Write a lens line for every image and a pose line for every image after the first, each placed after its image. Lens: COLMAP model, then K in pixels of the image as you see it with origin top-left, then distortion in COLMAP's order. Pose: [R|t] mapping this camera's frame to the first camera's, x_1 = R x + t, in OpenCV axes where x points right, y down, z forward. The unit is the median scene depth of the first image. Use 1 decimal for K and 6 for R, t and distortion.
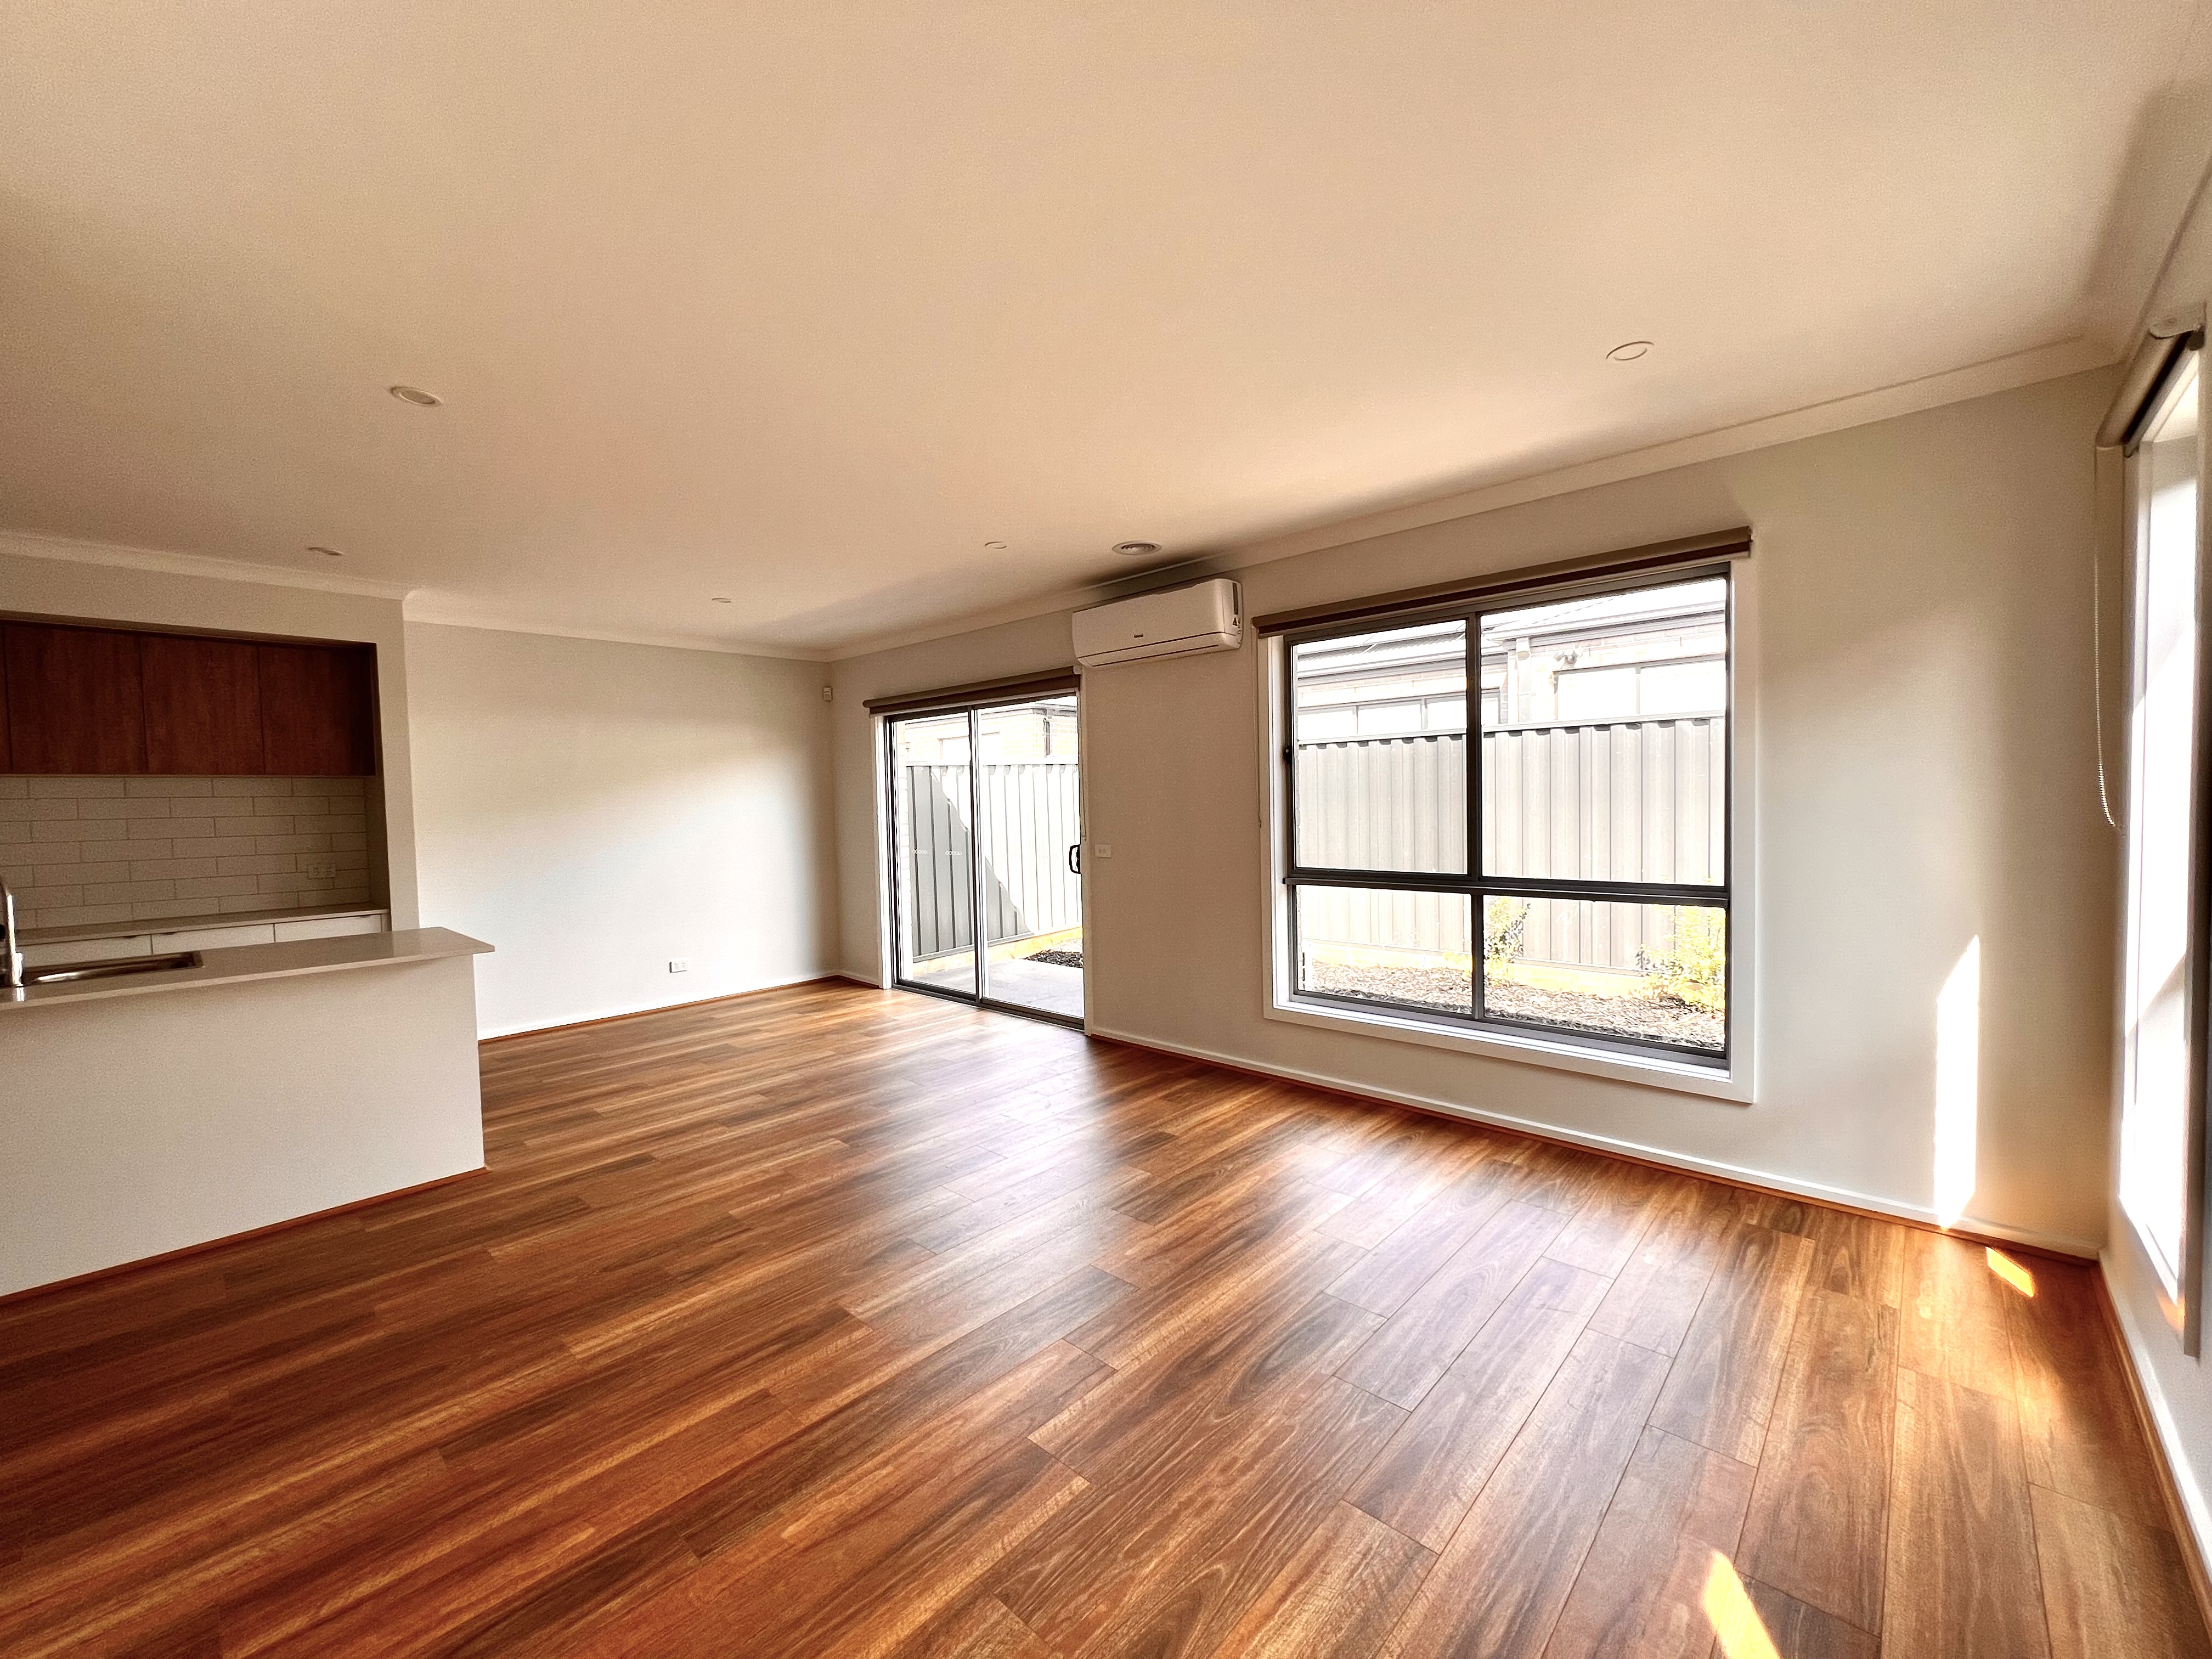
lens RADIAL K [[887.9, 0, 1106.7], [0, 887.9, 833.3], [0, 0, 1]] dist [-0.004101, 0.001282]
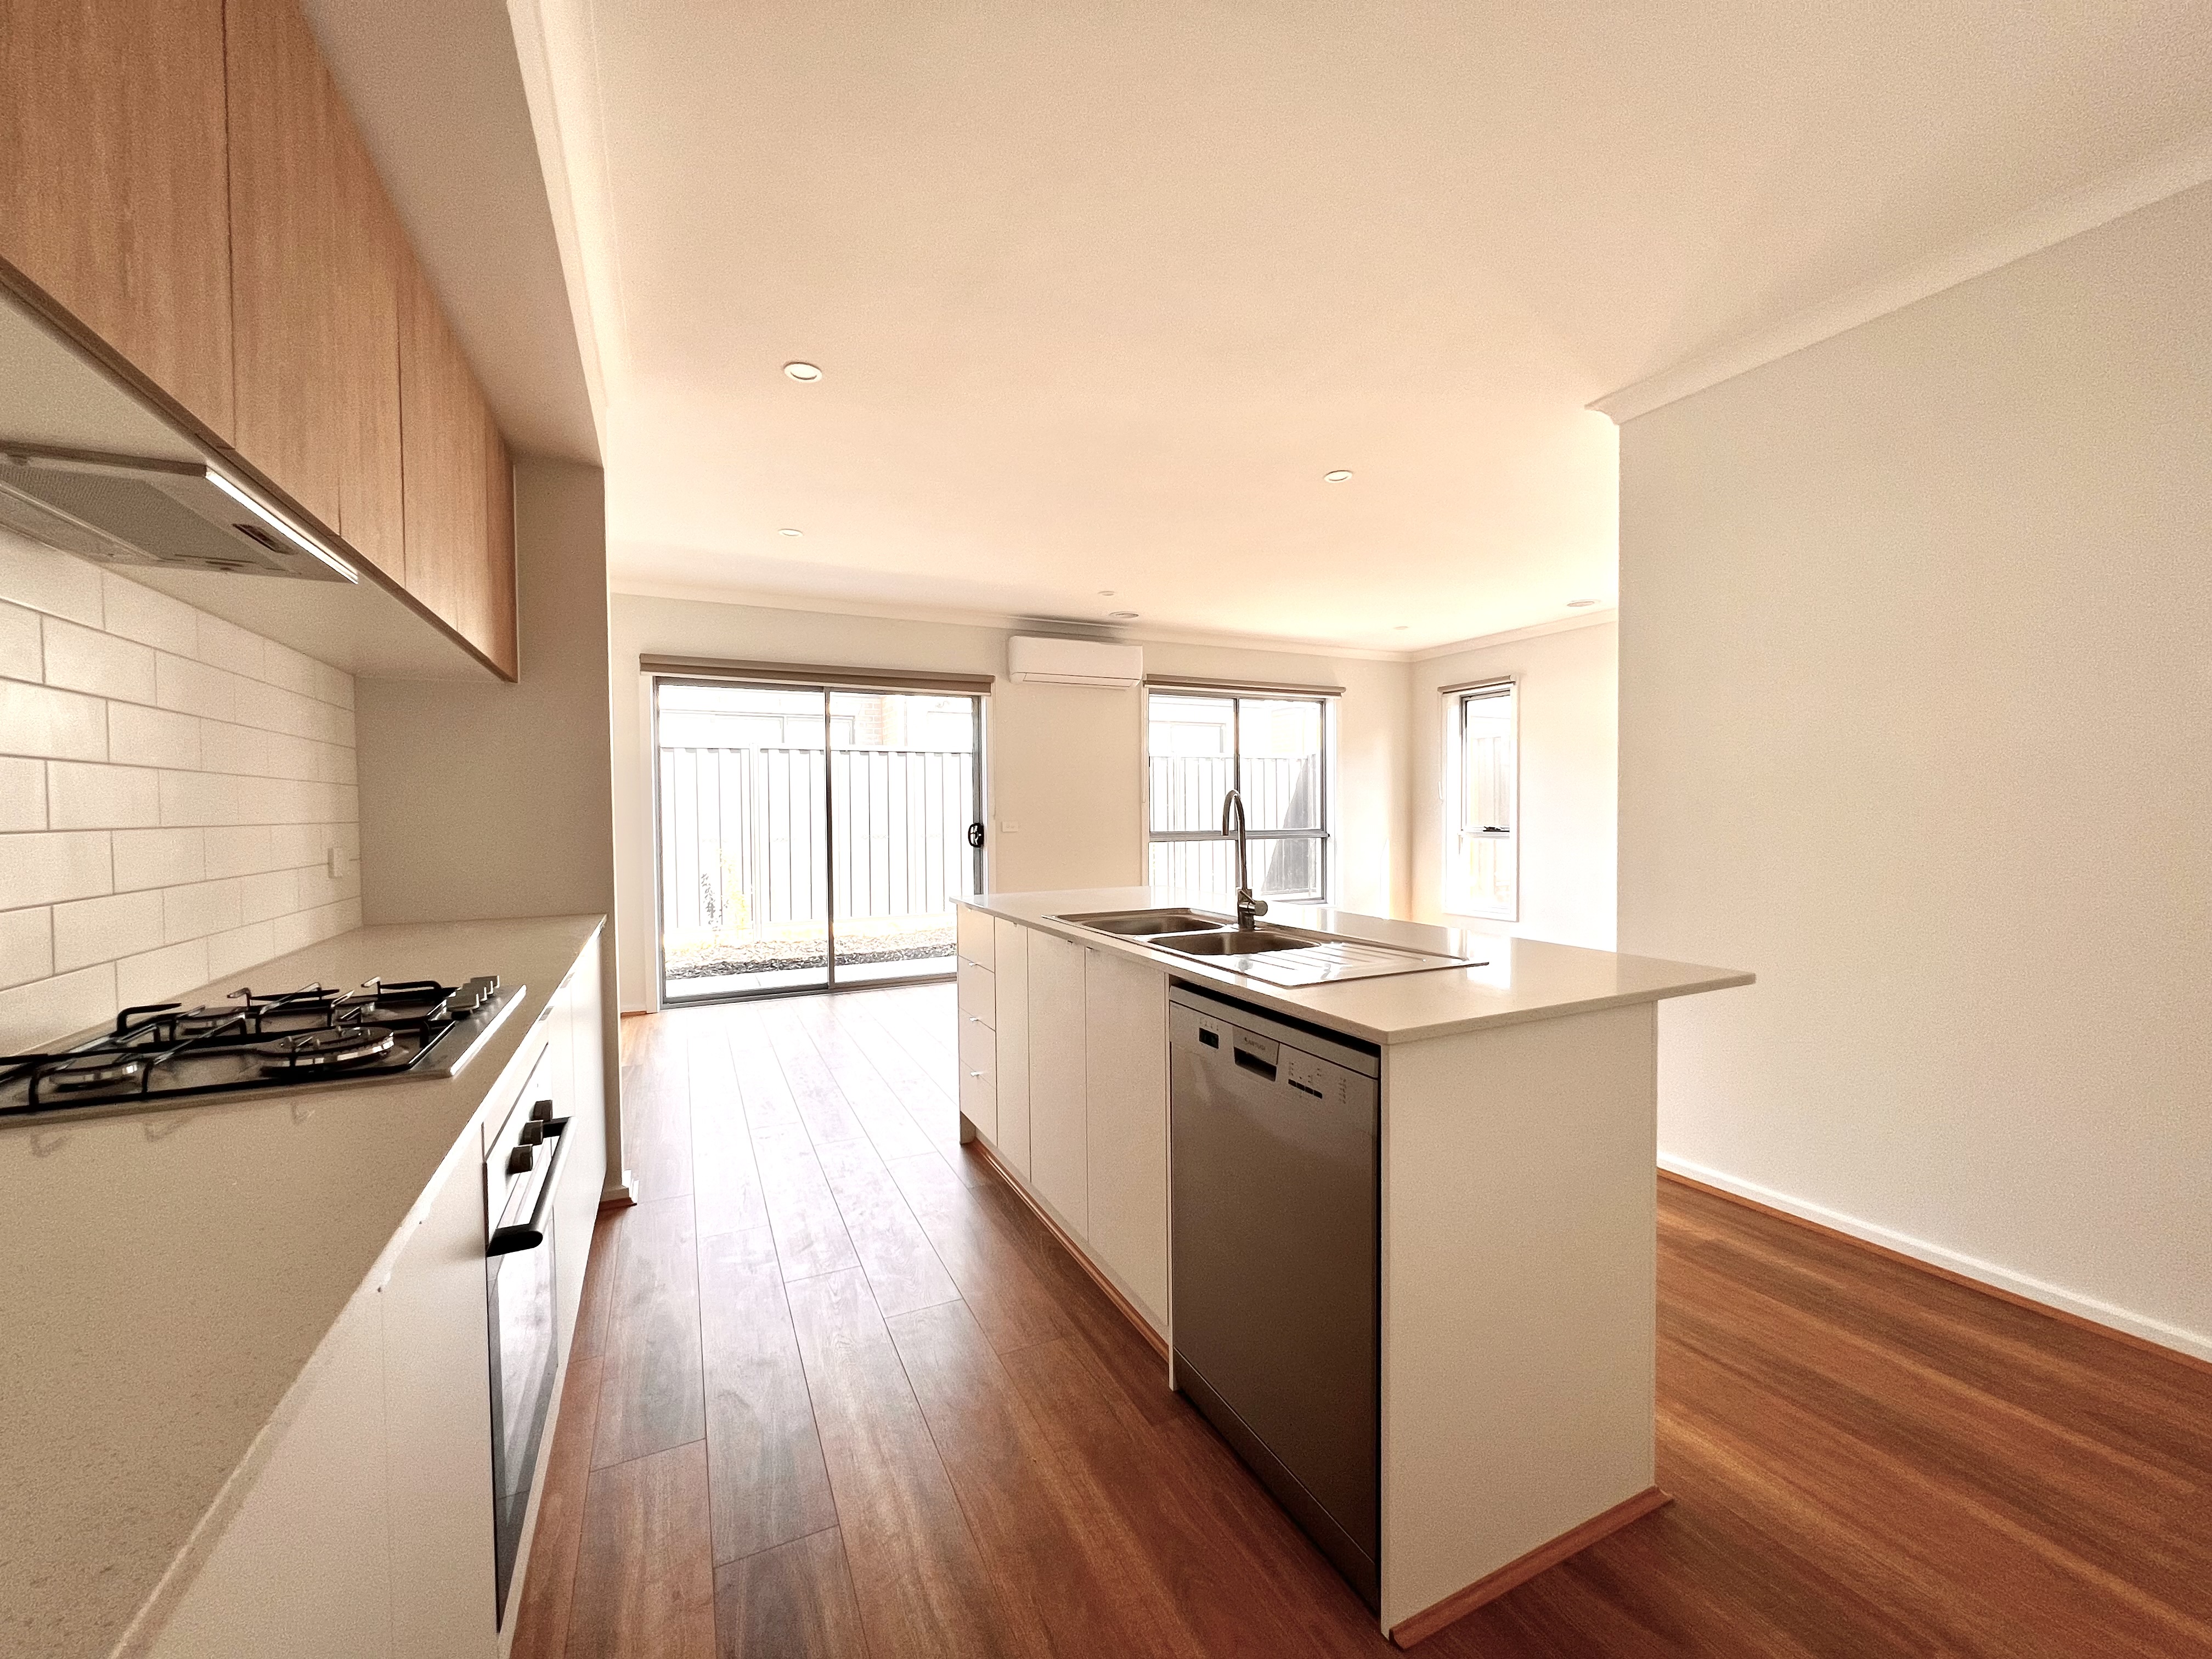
lens RADIAL K [[883.9, 0, 1103.9], [0, 883.9, 831.0], [0, 0, 1]] dist [-0.000610, 0.000196]
pose [[0.359512, -0.004527, 0.933129, -1.421809], [0.035518, 0.999330, -0.008836, 0.054006], [-0.932464, 0.036319, 0.359432, 0.536879]]
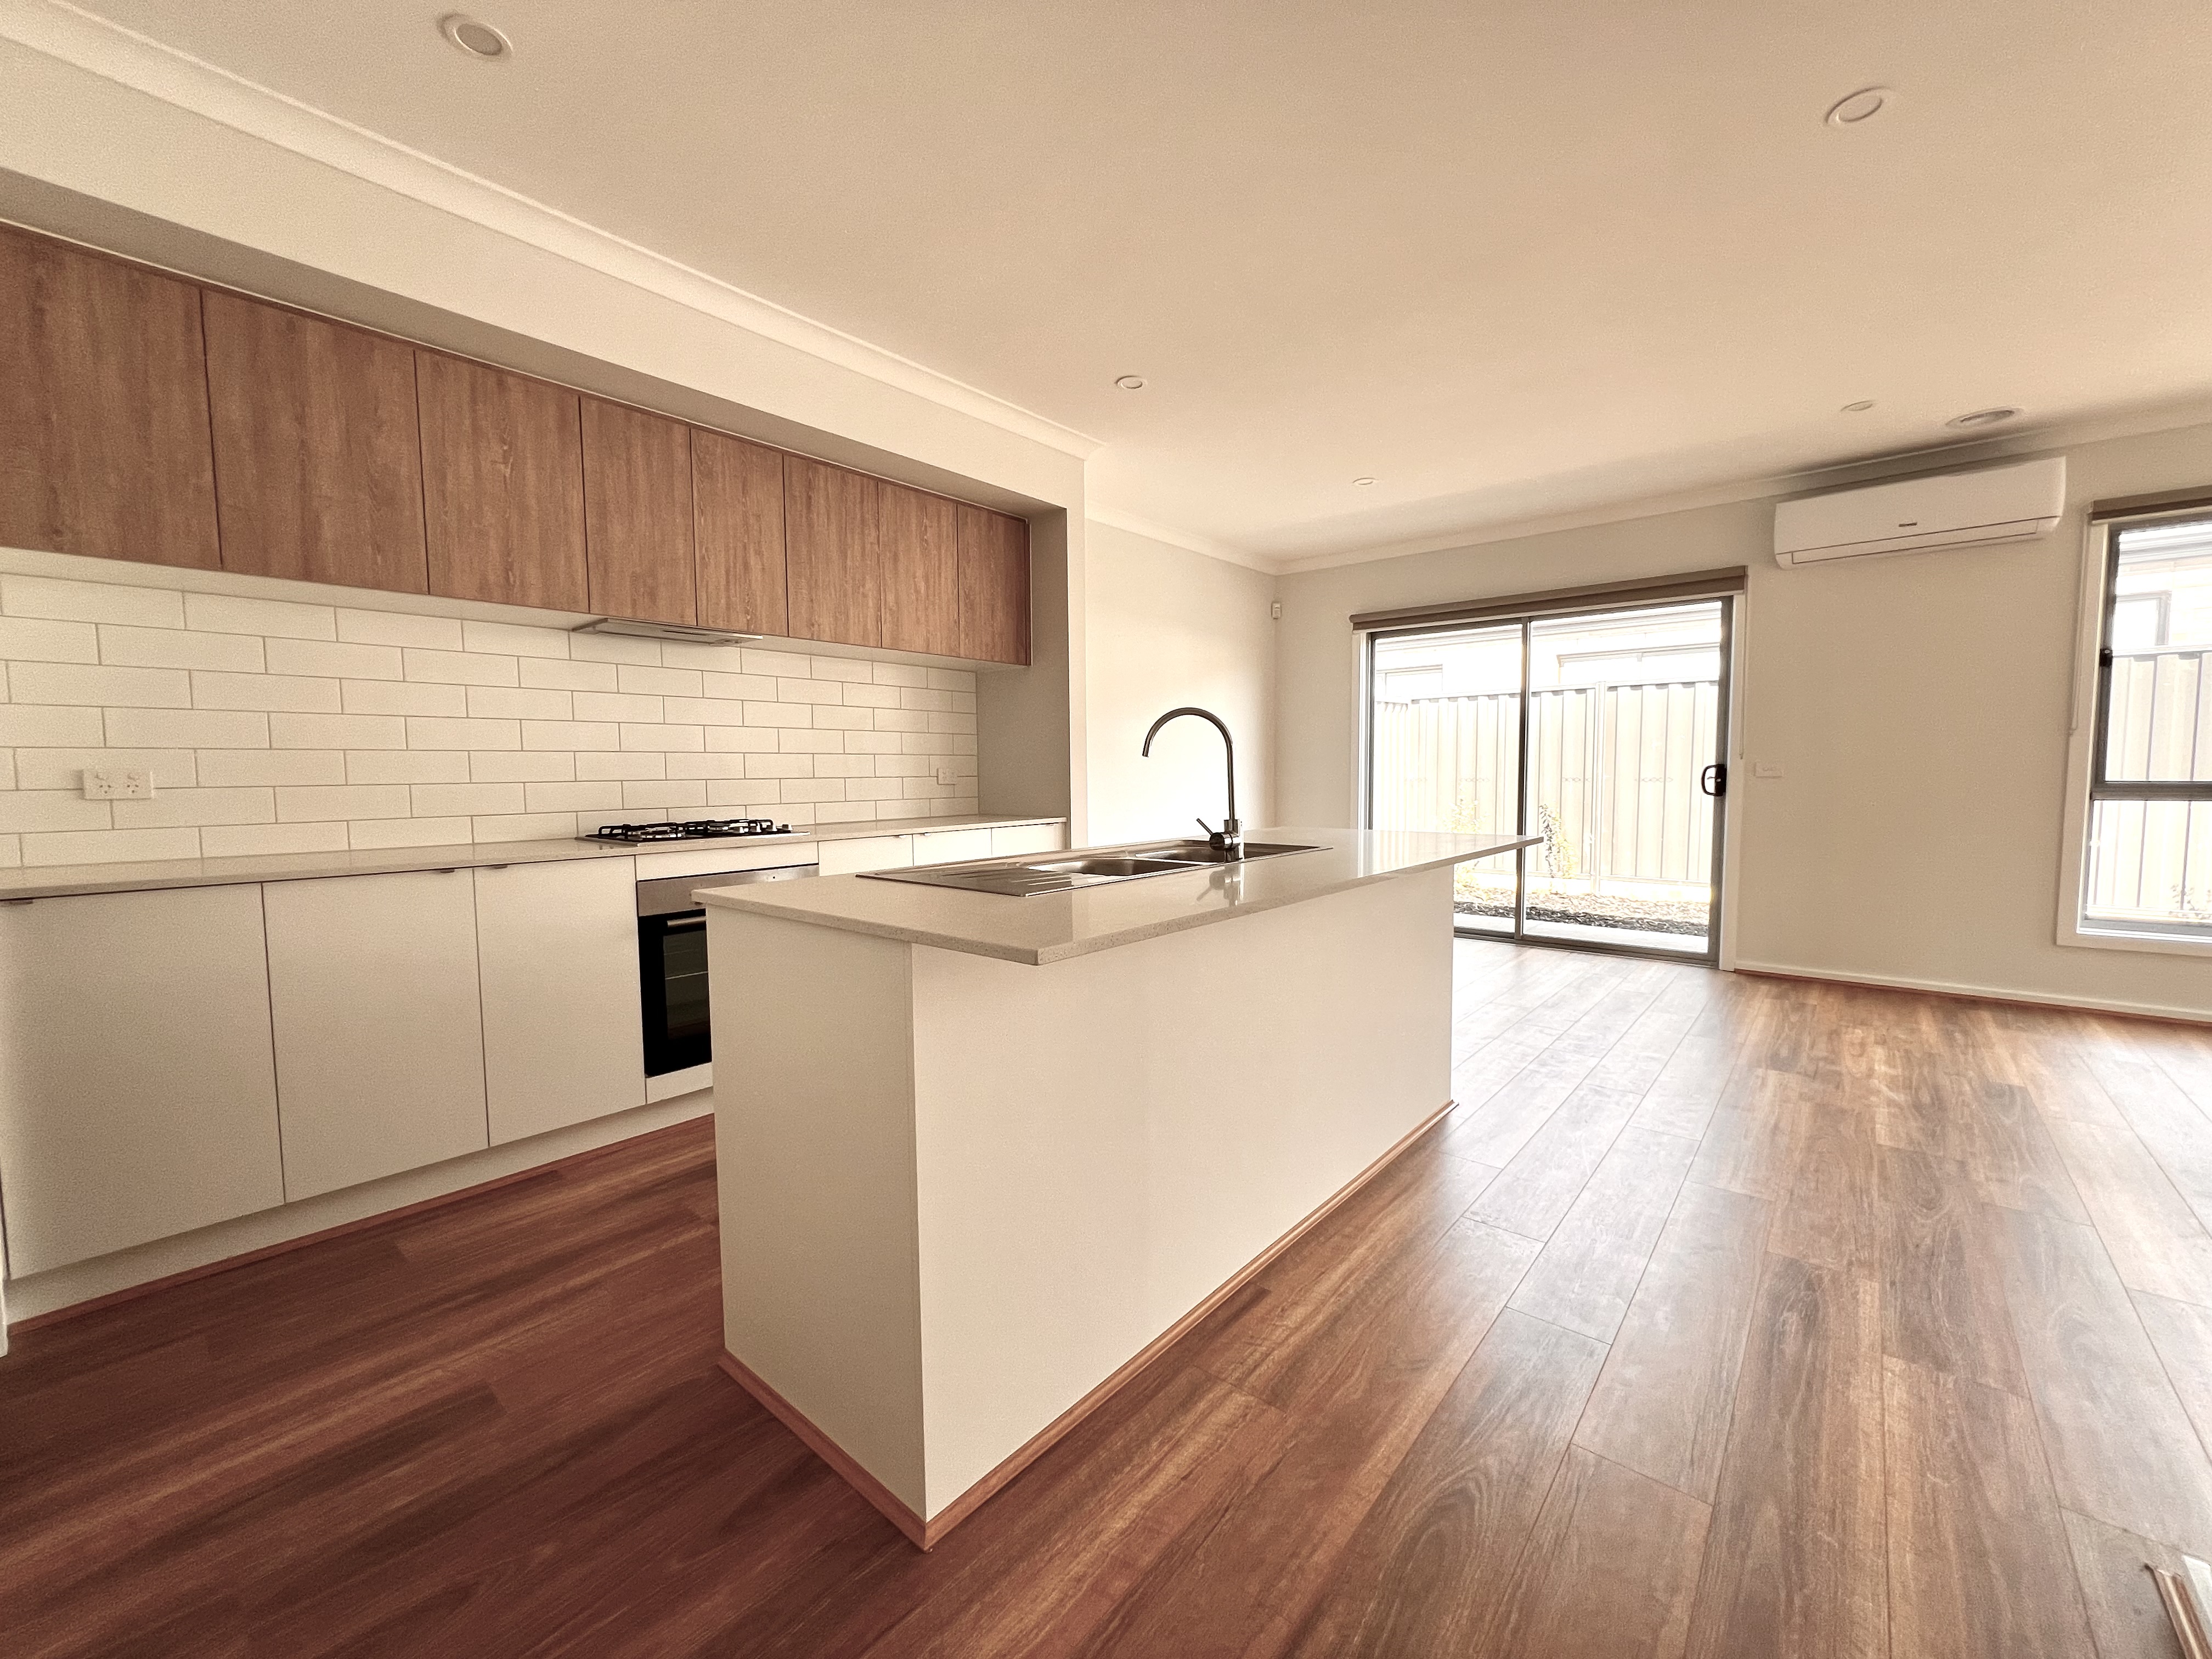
lens RADIAL K [[887.5, 0, 1106.0], [0, 887.5, 829.5], [0, 0, 1]] dist [0.002082, 0.000723]
pose [[0.998971, 0.011978, 0.043745, -0.923977], [-0.013200, 0.999528, 0.027750, 0.083003], [-0.043392, -0.028299, 0.998657, 0.139263]]
